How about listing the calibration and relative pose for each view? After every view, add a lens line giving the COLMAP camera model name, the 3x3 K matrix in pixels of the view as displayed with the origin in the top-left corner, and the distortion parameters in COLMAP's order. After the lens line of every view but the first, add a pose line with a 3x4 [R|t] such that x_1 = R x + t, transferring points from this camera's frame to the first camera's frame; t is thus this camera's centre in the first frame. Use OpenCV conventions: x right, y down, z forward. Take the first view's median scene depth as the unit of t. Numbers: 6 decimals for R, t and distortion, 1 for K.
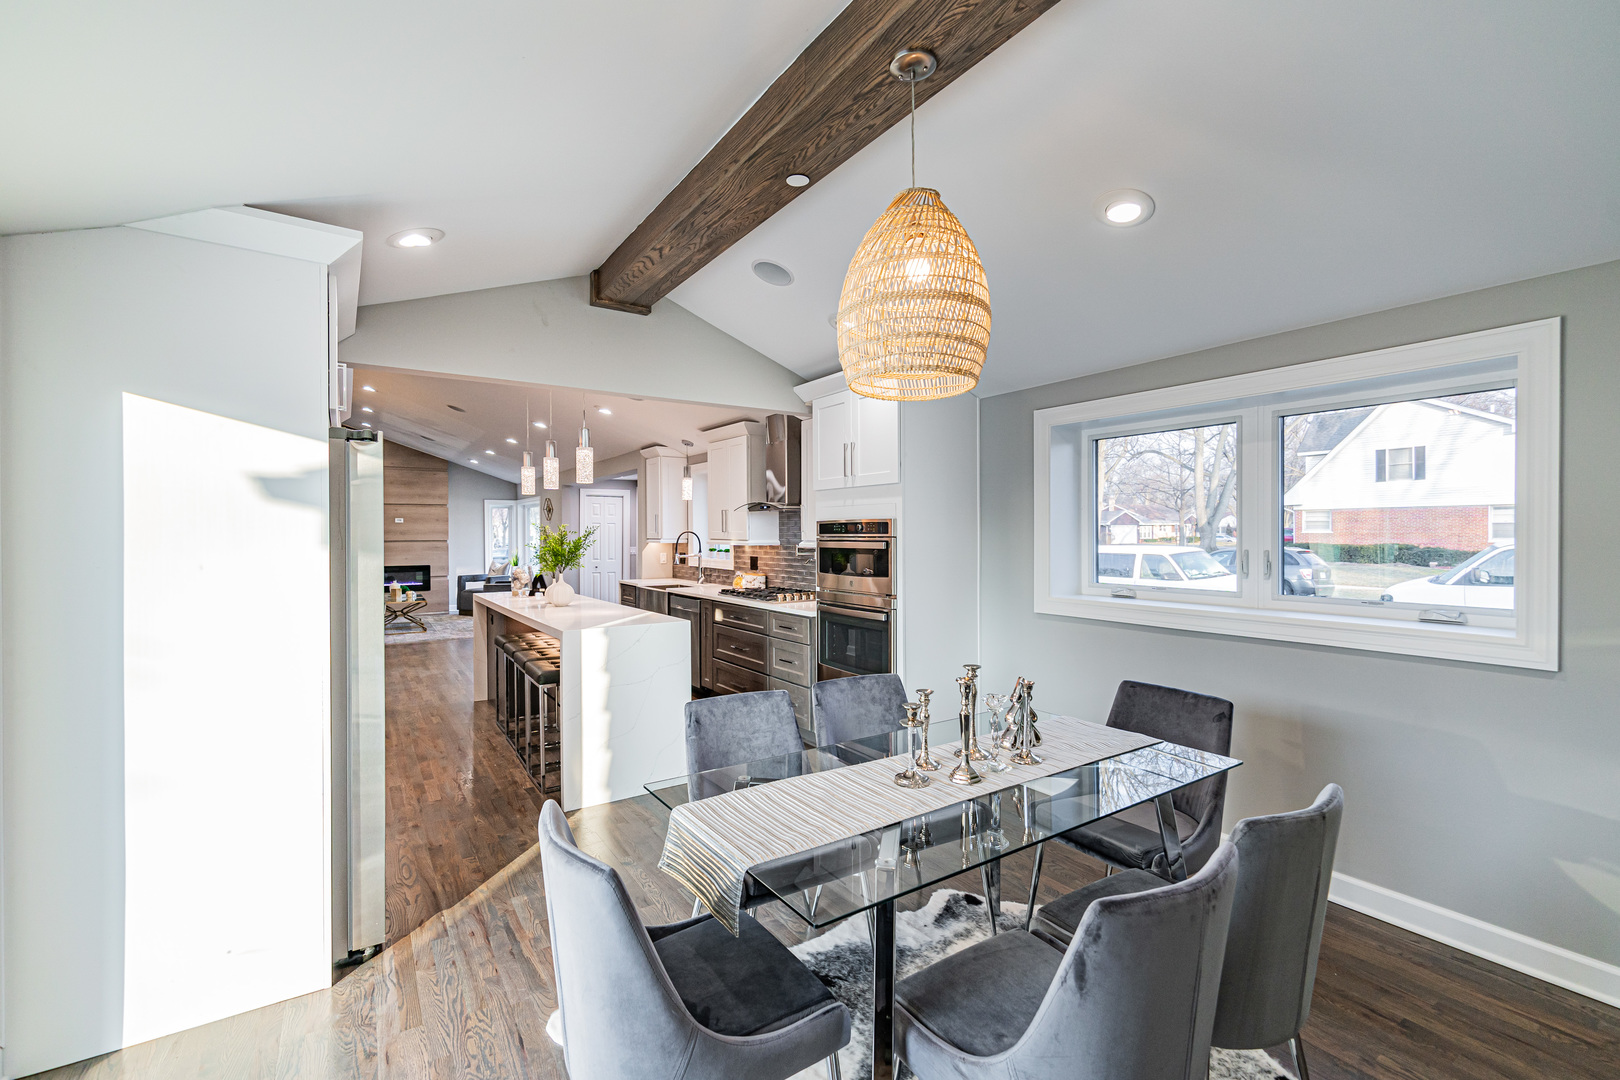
lens RADIAL K [[701.6, 0, 795.9], [0, 701.6, 546.2], [0, 0, 1]] dist [0.006061, 0.000273]
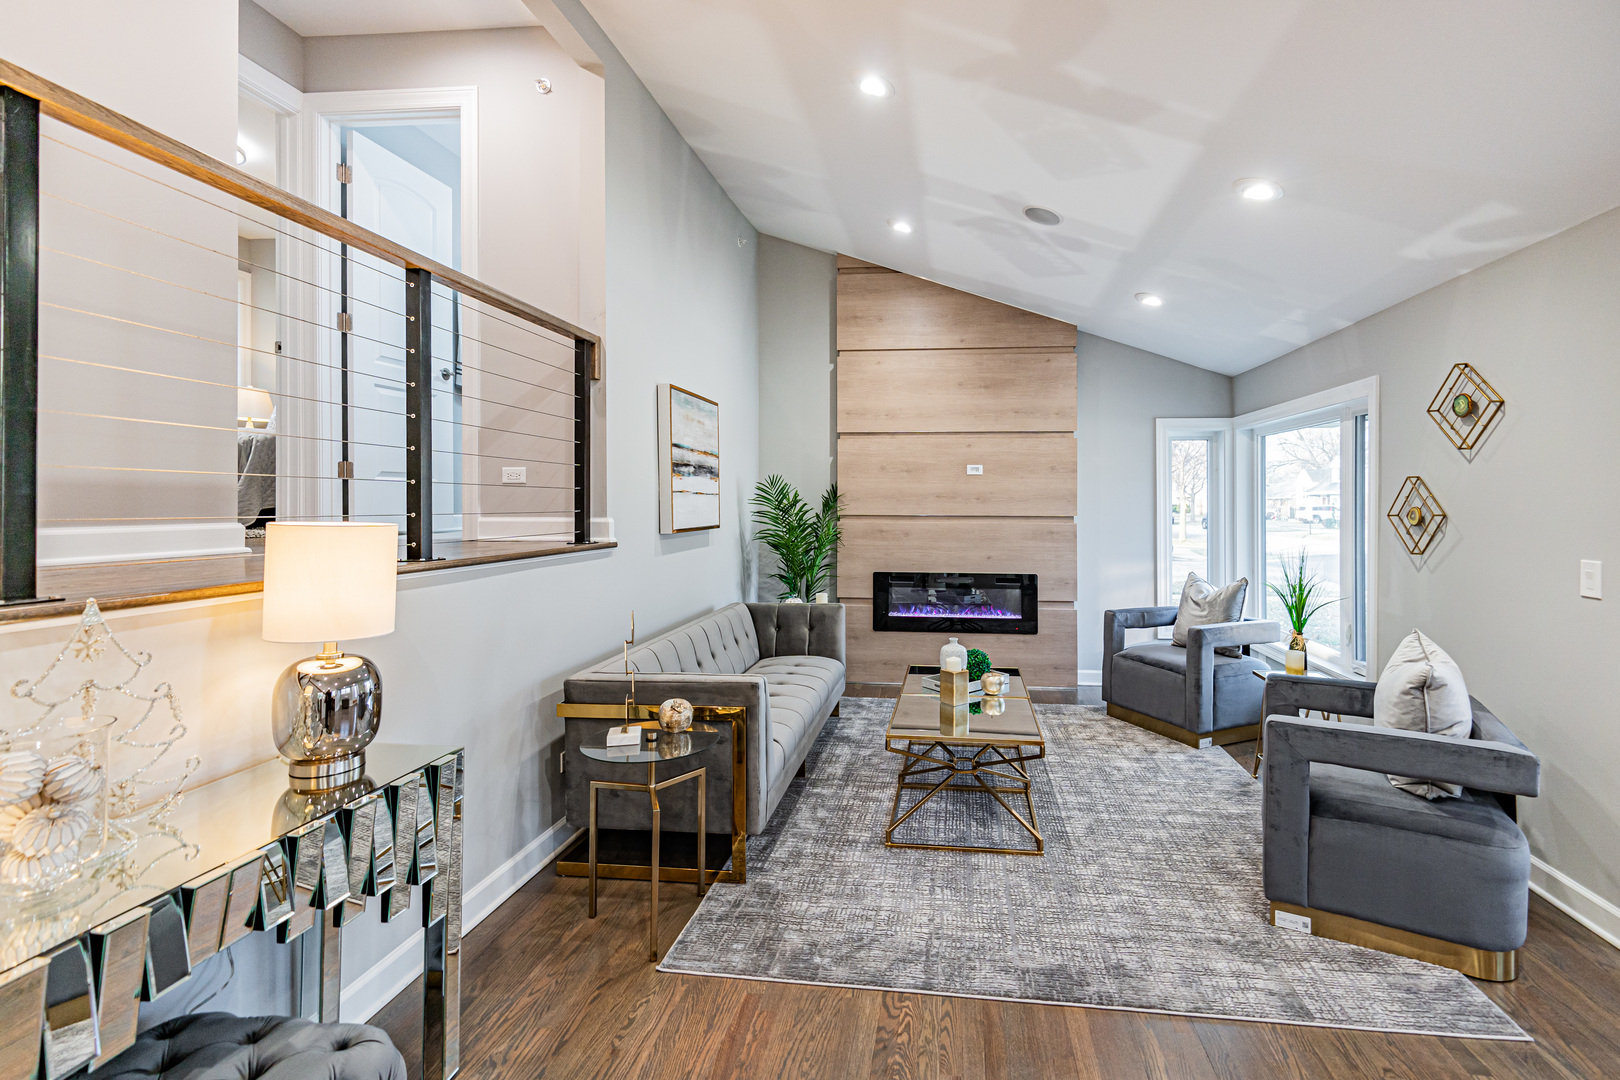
lens RADIAL K [[736.4, 0, 885.9], [0, 736.4, 492.5], [0, 0, 1]] dist [0.000099, -0.000410]
pose [[0.791793, -0.004489, -0.610773, -0.325068], [-0.014606, 0.999548, -0.026282, -0.009494], [0.610615, 0.029731, 0.791369, 0.598559]]
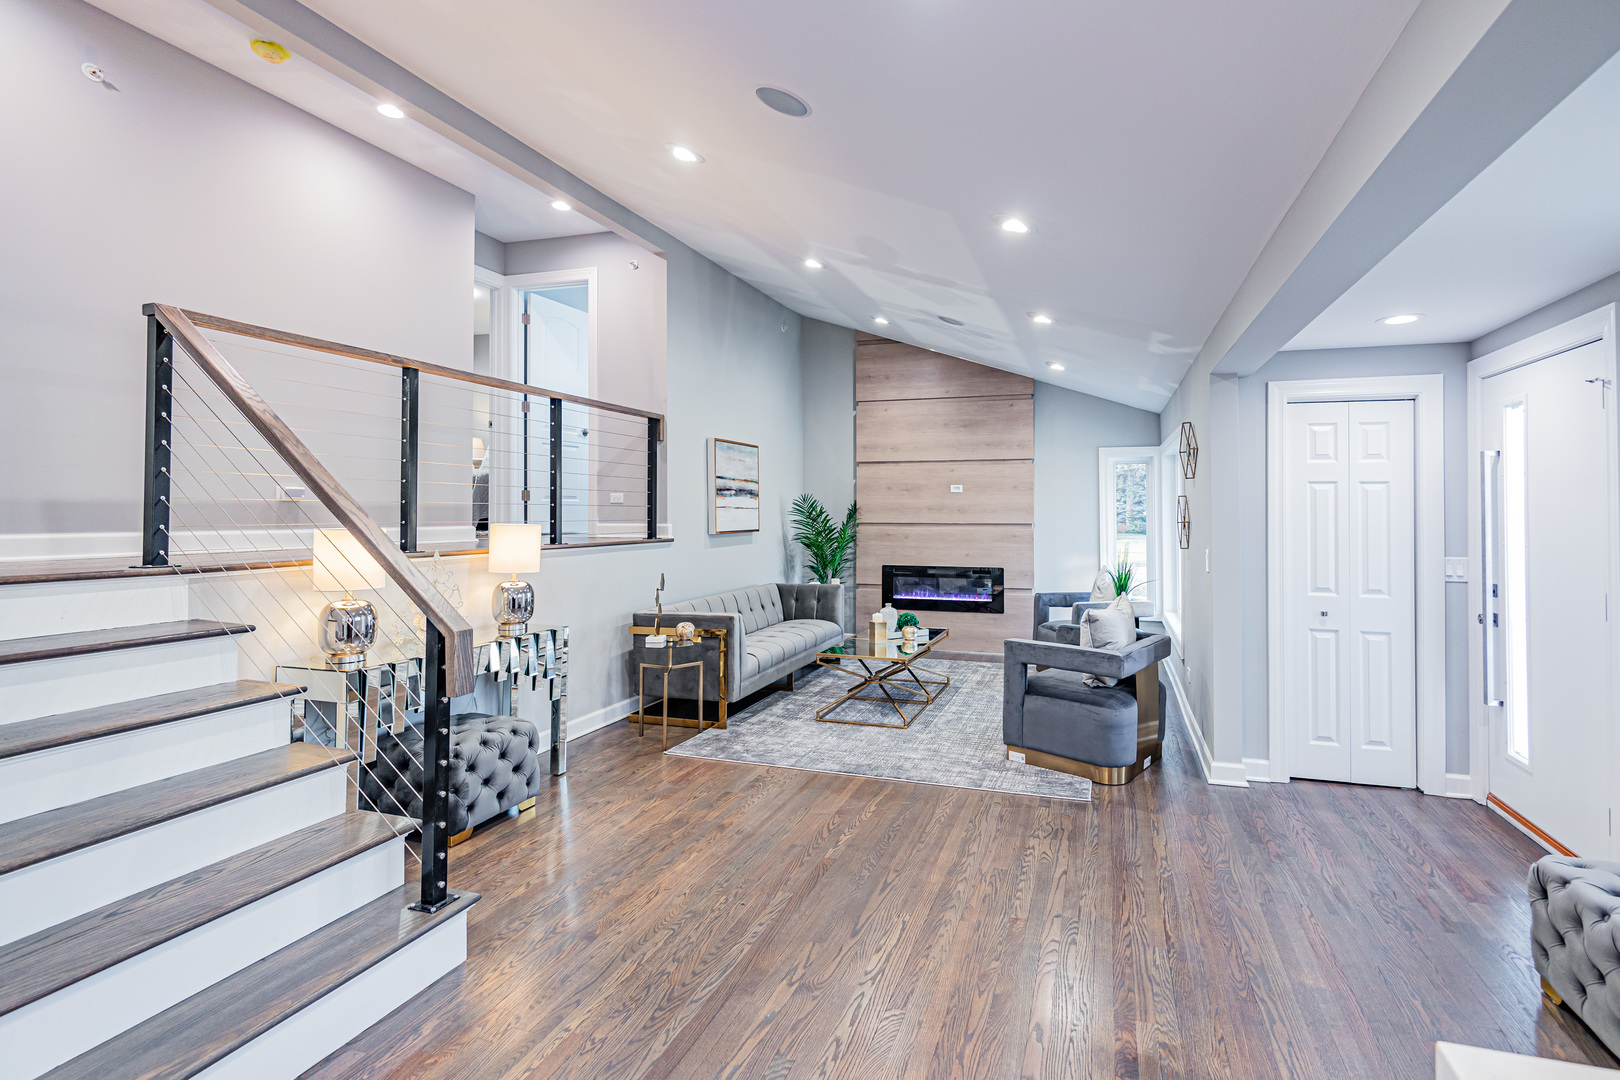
lens RADIAL K [[739.0, 0, 911.2], [0, 739.0, 488.7], [0, 0, 1]] dist [0.004238, -0.001068]
pose [[0.681327, -0.021594, -0.731660, -0.141544], [-0.013934, 0.999001, -0.042460, -0.010036], [0.731846, 0.039124, 0.680346, 0.551822]]
